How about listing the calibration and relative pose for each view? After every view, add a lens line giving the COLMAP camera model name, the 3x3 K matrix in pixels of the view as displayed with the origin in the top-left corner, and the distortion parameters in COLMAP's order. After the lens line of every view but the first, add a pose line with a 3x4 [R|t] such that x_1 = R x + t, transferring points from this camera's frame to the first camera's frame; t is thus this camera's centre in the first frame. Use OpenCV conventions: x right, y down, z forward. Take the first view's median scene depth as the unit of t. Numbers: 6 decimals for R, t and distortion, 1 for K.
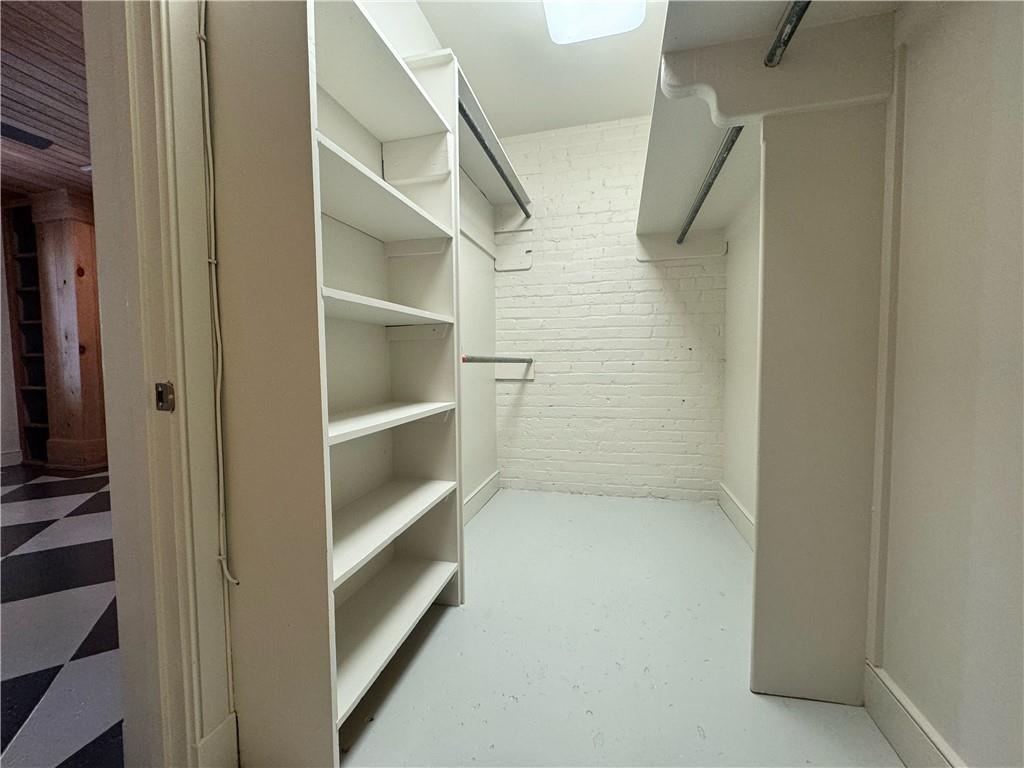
lens RADIAL K [[407.7, 0, 512.0], [0, 407.7, 384.0], [0, 0, 1]] dist [-0.000335, -0.000081]
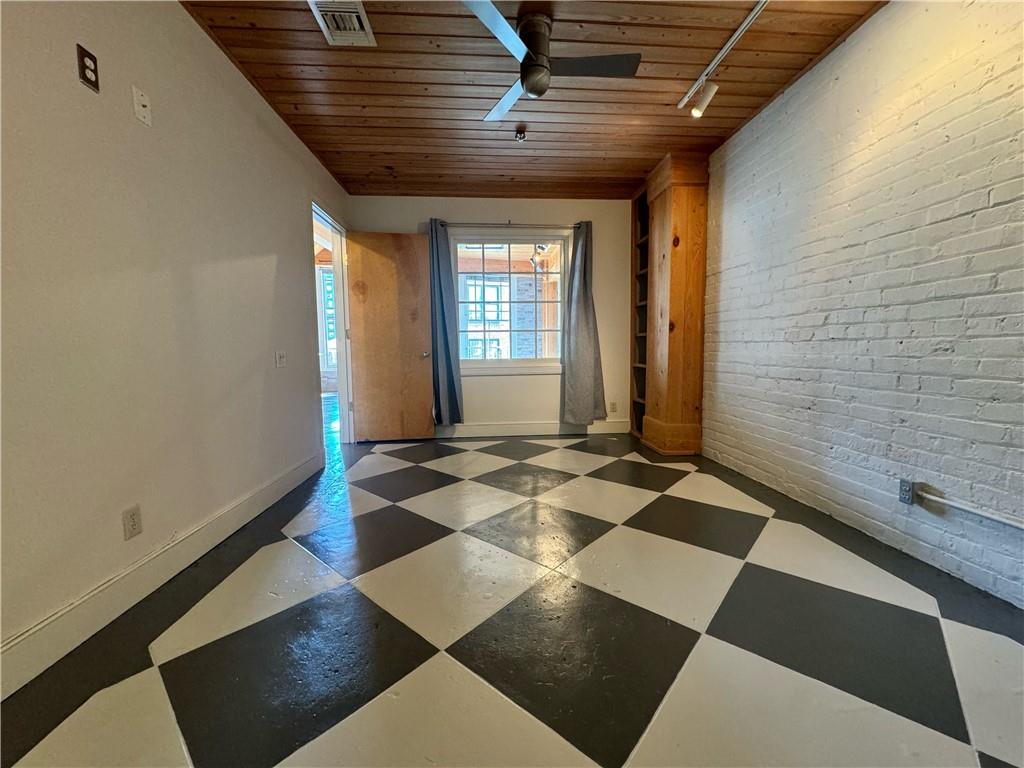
lens RADIAL K [[407.7, 0, 512.0], [0, 407.7, 384.0], [0, 0, 1]] dist [-0.000335, -0.000081]
pose [[0.317154, 0.085202, -0.944539, -0.276066], [-0.043108, 0.996222, 0.075389, -0.008781], [0.947394, 0.016807, 0.319629, 0.355279]]
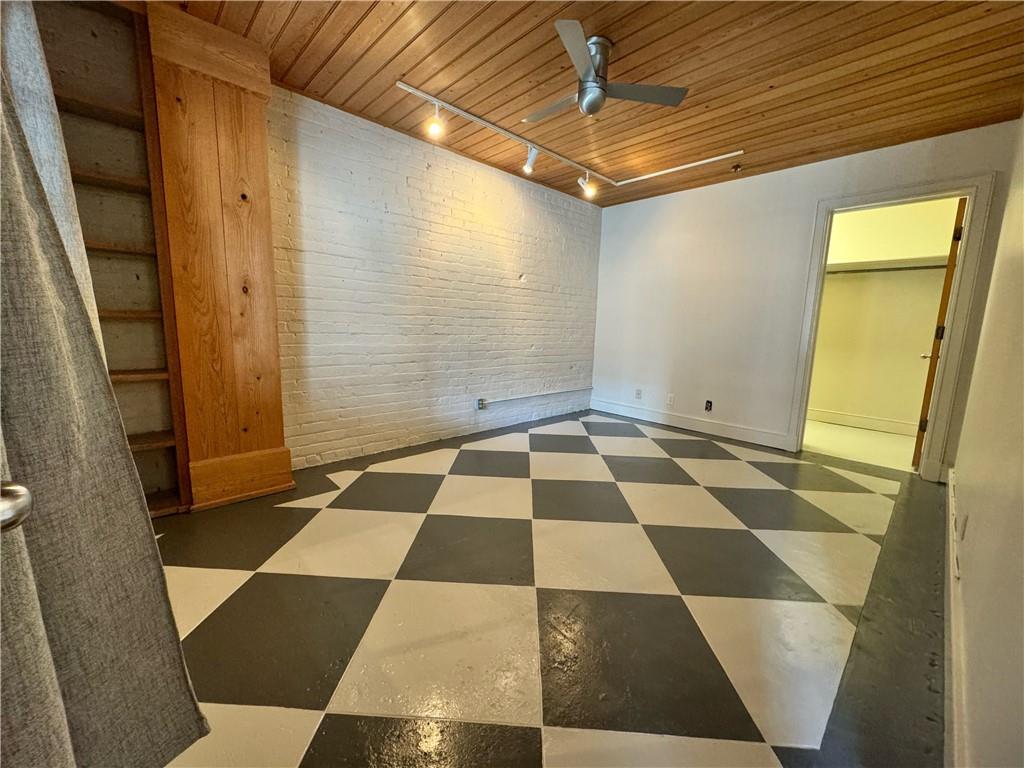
lens RADIAL K [[407.7, 0, 512.0], [0, 407.7, 384.0], [0, 0, 1]] dist [-0.000335, -0.000081]
pose [[0.535446, -0.100564, 0.838561, -1.403331], [0.009784, 0.993558, 0.112905, -0.038062], [-0.844513, -0.052250, 0.532981, 0.318135]]
